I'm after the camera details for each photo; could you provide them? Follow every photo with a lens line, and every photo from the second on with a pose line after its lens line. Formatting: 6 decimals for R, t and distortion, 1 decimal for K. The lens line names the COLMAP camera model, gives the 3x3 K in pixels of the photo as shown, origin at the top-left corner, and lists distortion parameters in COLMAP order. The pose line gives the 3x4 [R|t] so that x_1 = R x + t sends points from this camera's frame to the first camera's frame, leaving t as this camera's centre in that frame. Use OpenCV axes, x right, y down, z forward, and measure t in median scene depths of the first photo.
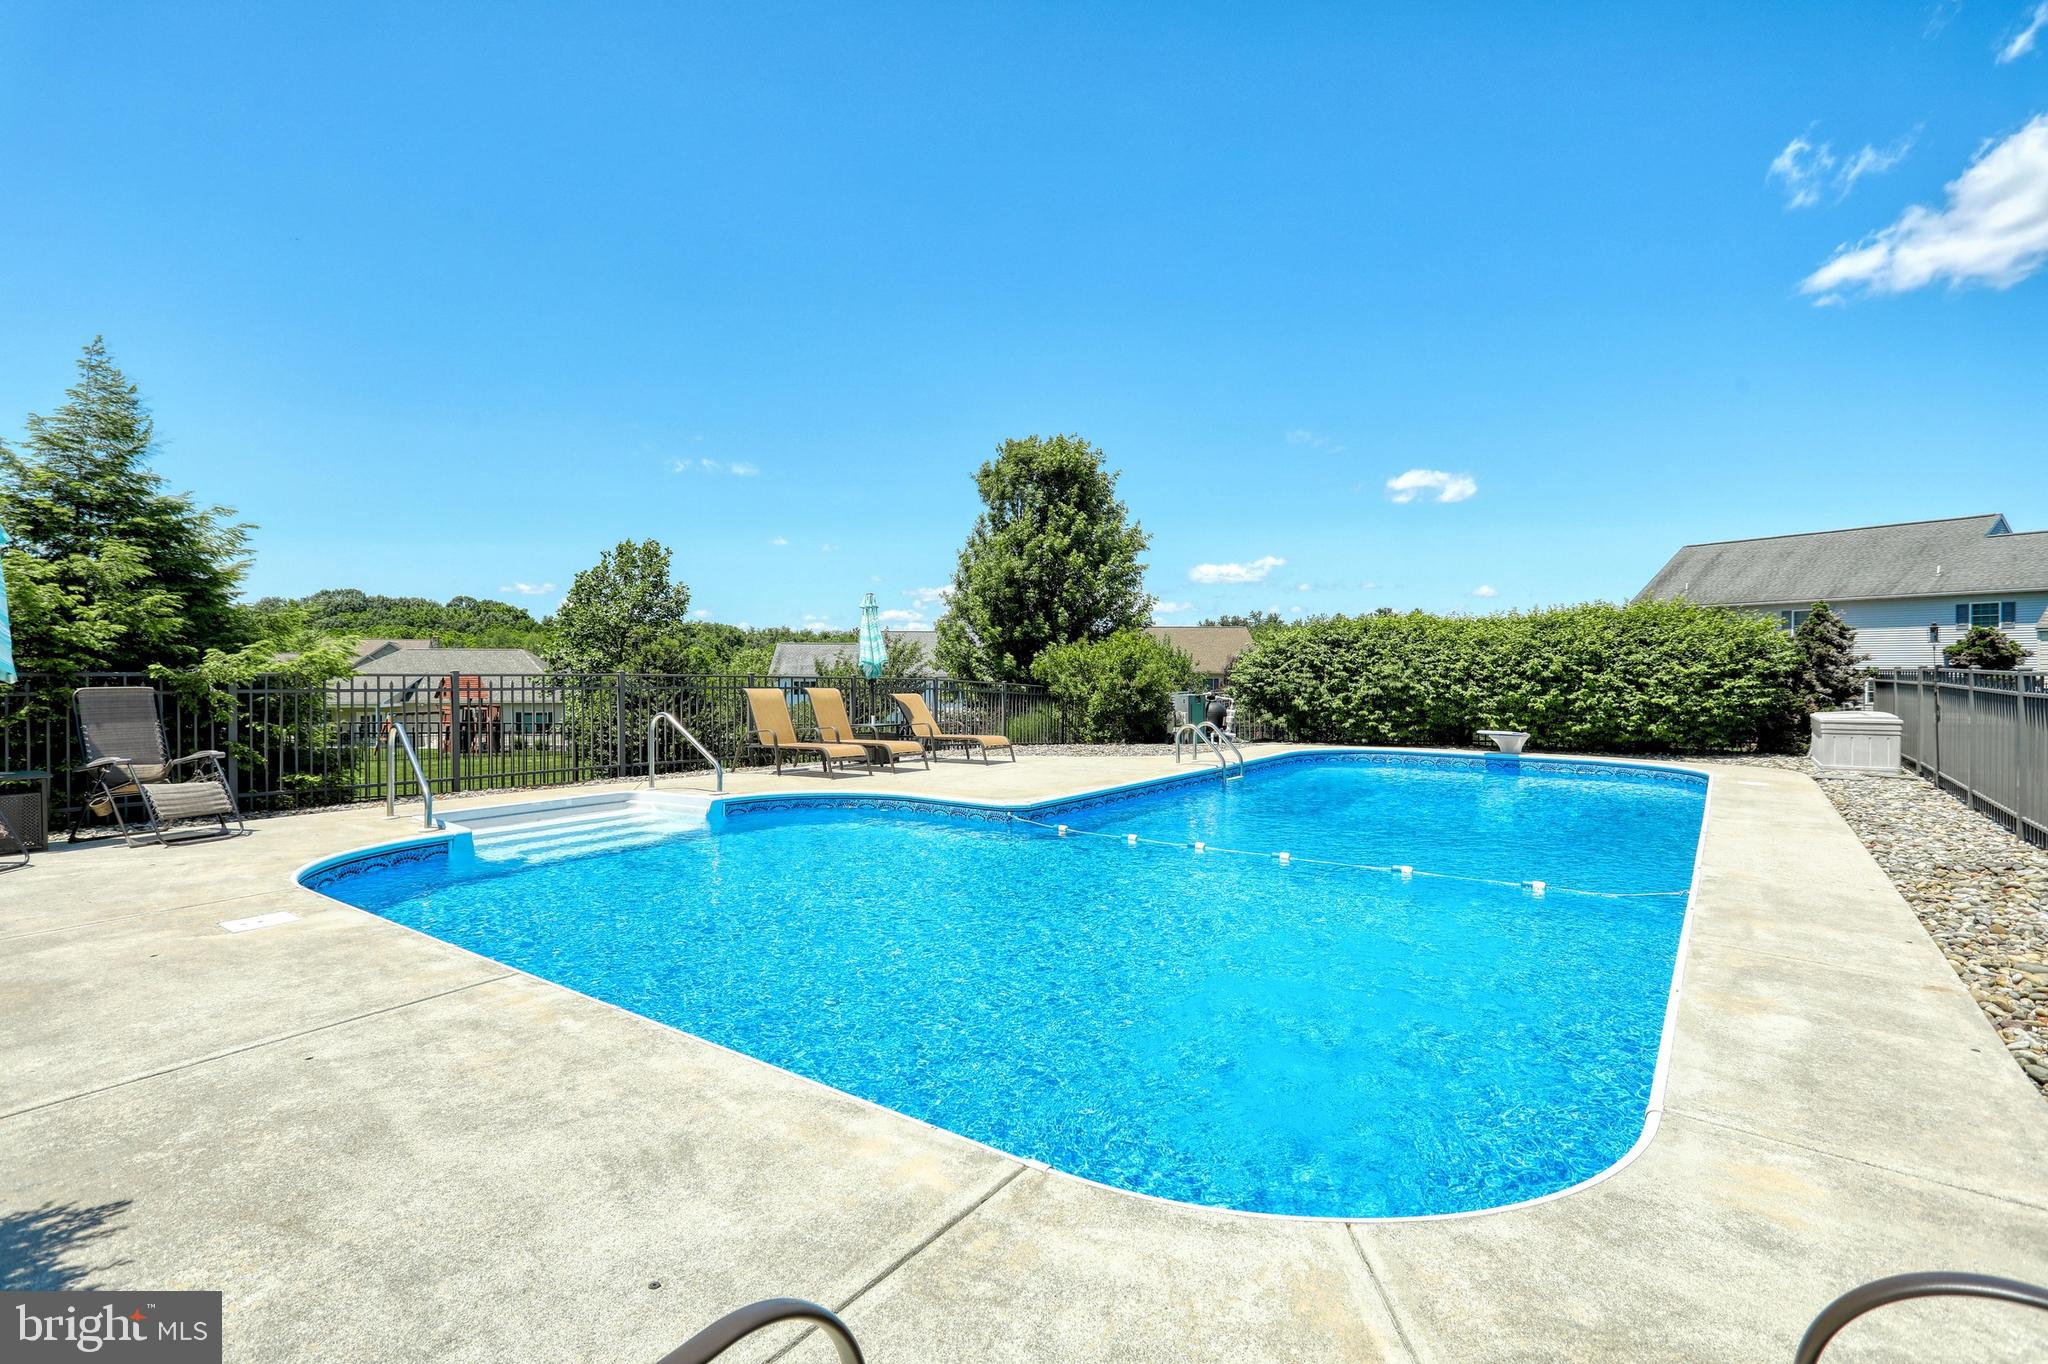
lens RADIAL K [[961.1, 0, 1024.0], [0, 961.1, 682.0], [0, 0, 1]] dist [0.005040, 0.001246]
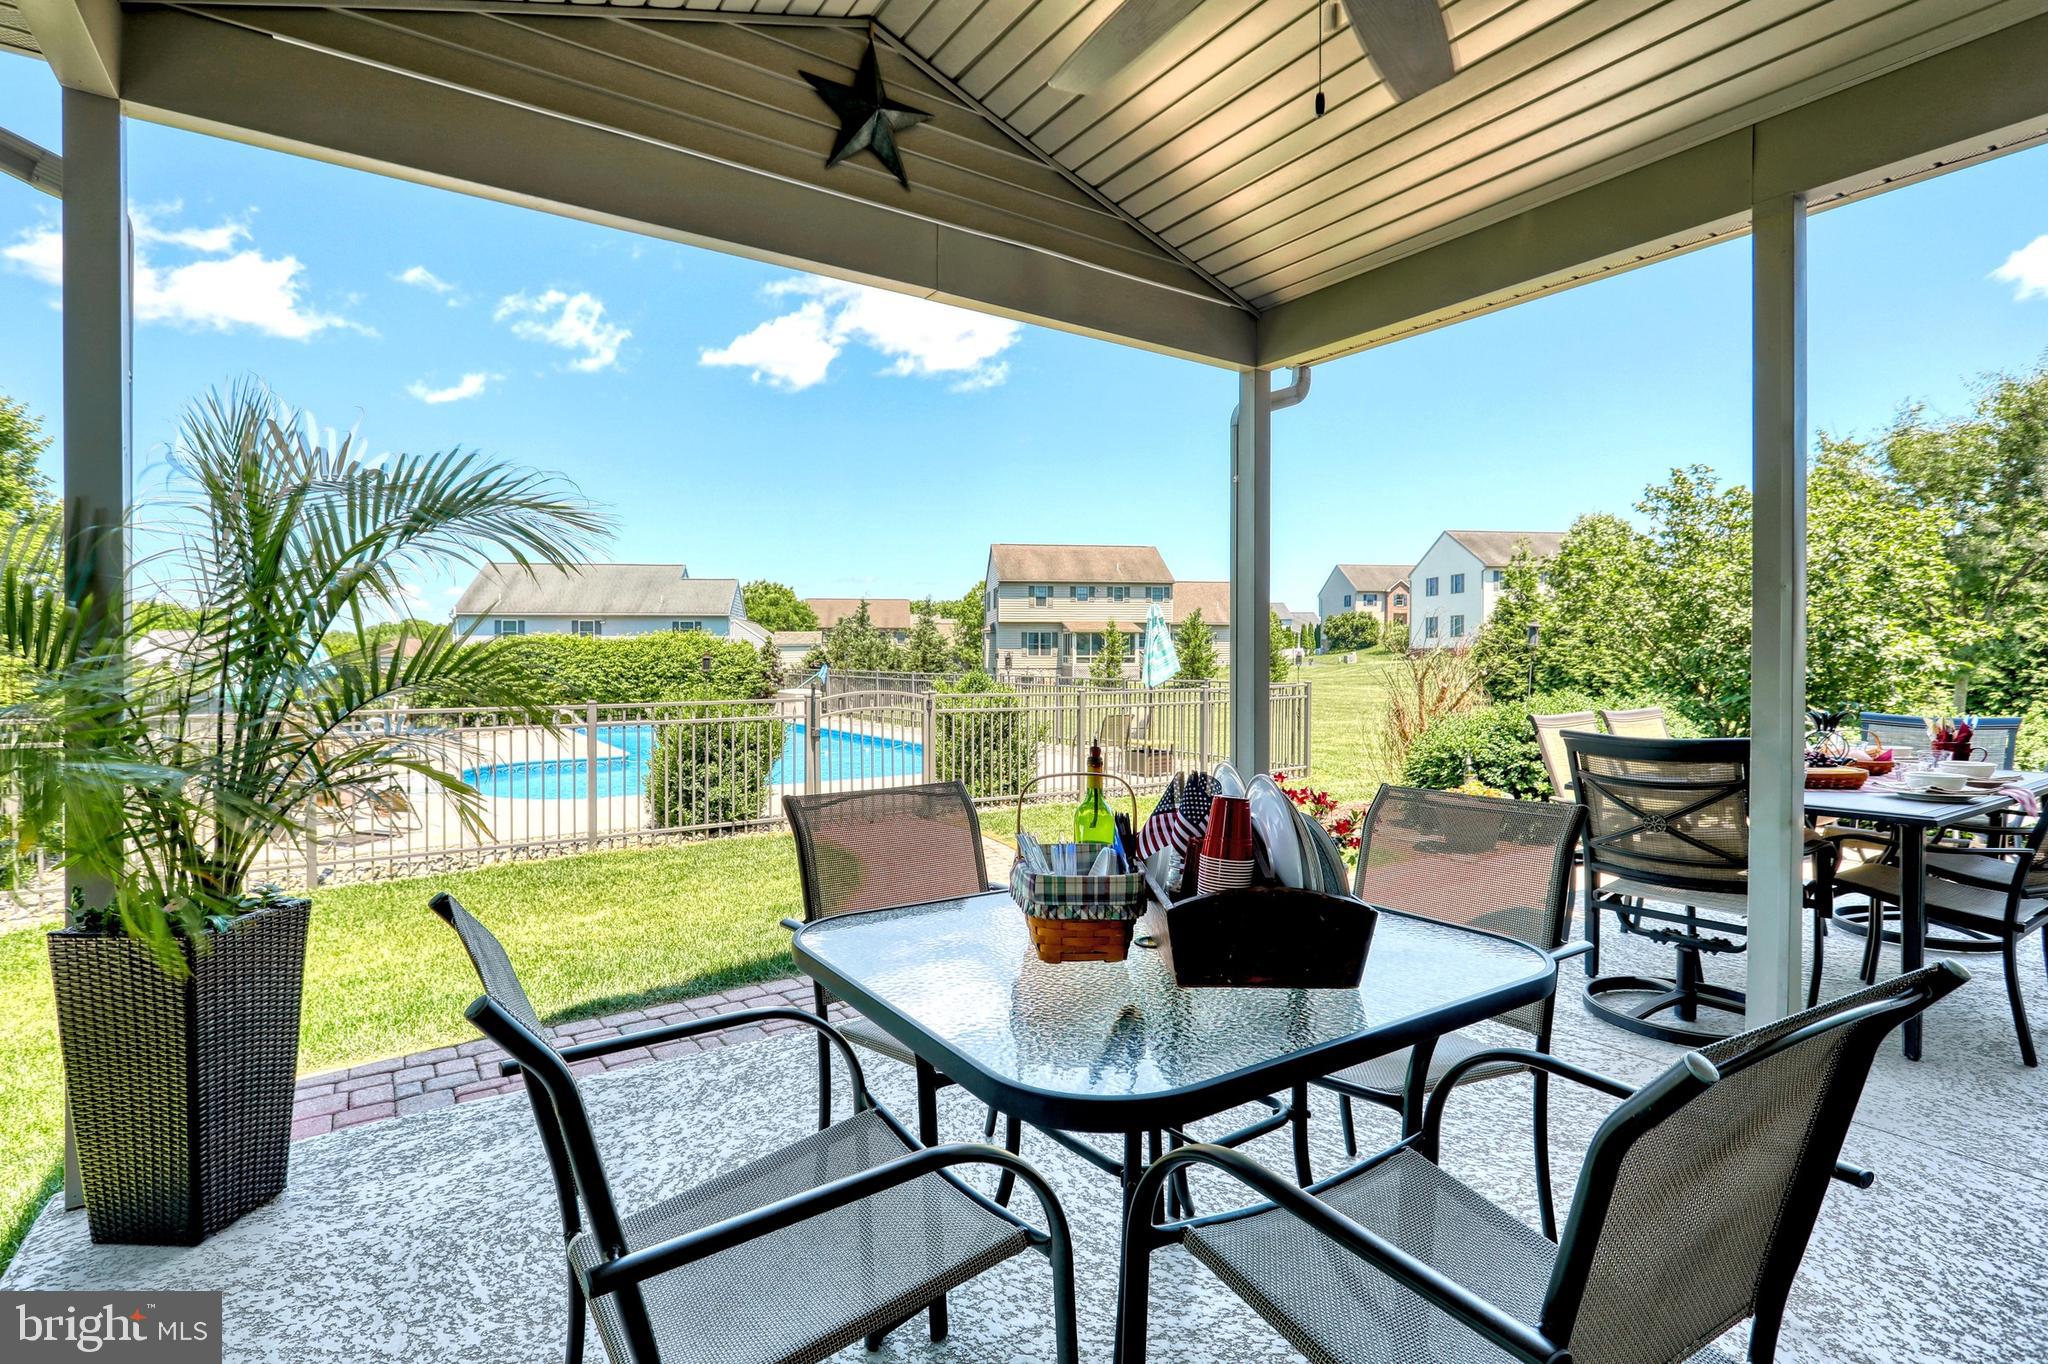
lens RADIAL K [[984.3, 0, 1024.0], [0, 984.3, 682.0], [0, 0, 1]] dist [0.009505, 0.000803]
pose [[0.342703, -0.026120, 0.939080, -0.805640], [0.015267, 0.999636, 0.022233, -0.021395], [-0.939320, 0.006718, 0.342977, -0.178411]]
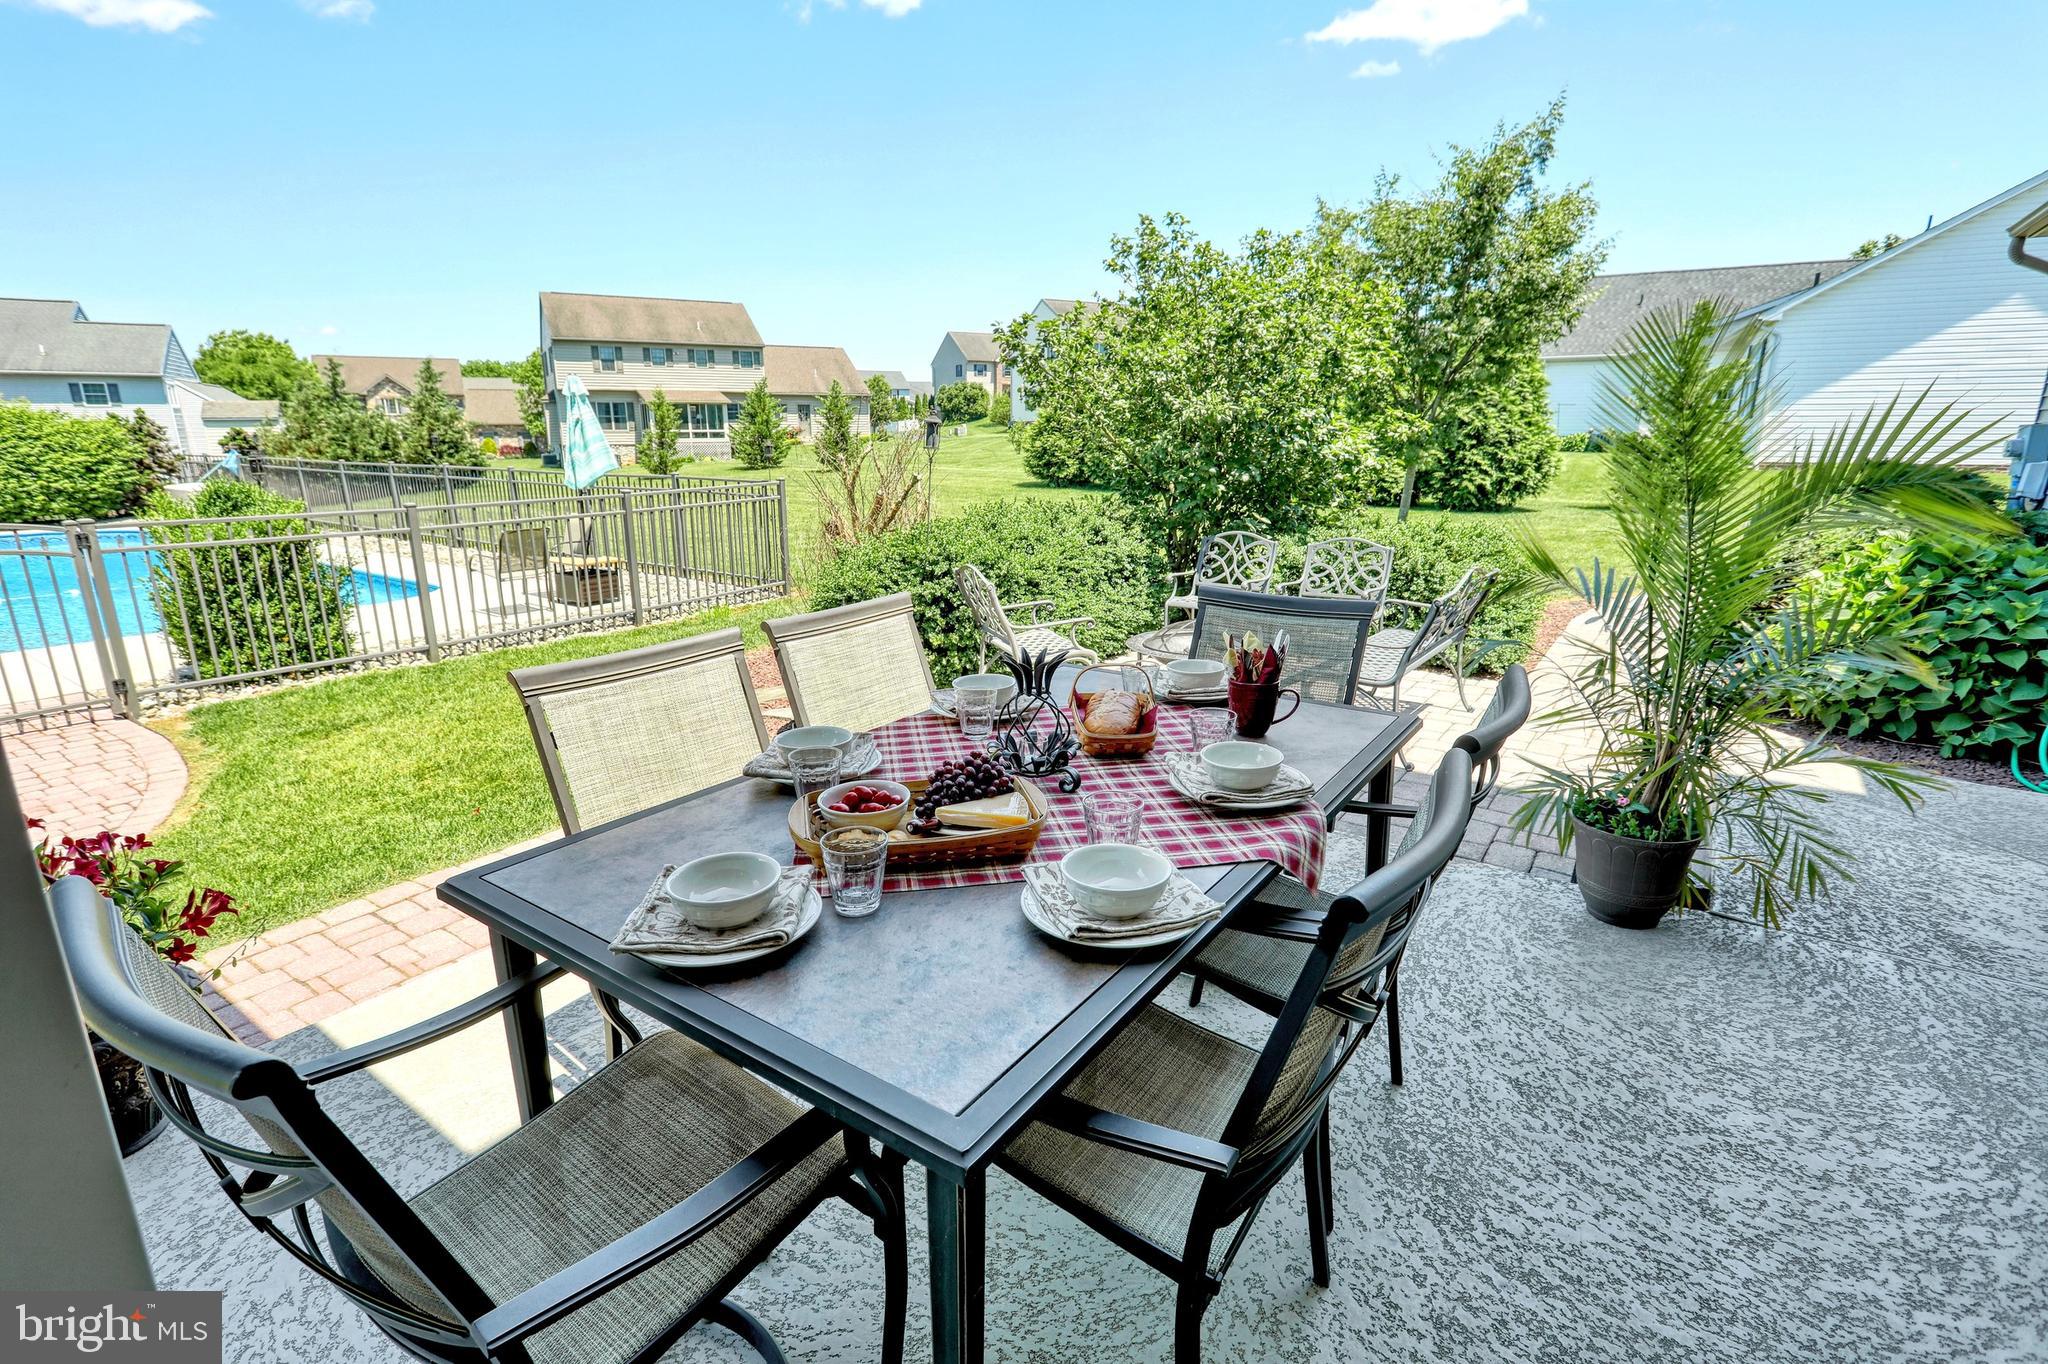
lens RADIAL K [[972.5, 0, 1024.0], [0, 972.5, 682.0], [0, 0, 1]] dist [-0.001309, 0.000743]
pose [[-0.016908, -0.255527, 0.966654, -0.630599], [0.016613, 0.966587, 0.255800, -0.032150], [-0.999719, 0.020384, -0.012098, -0.272564]]
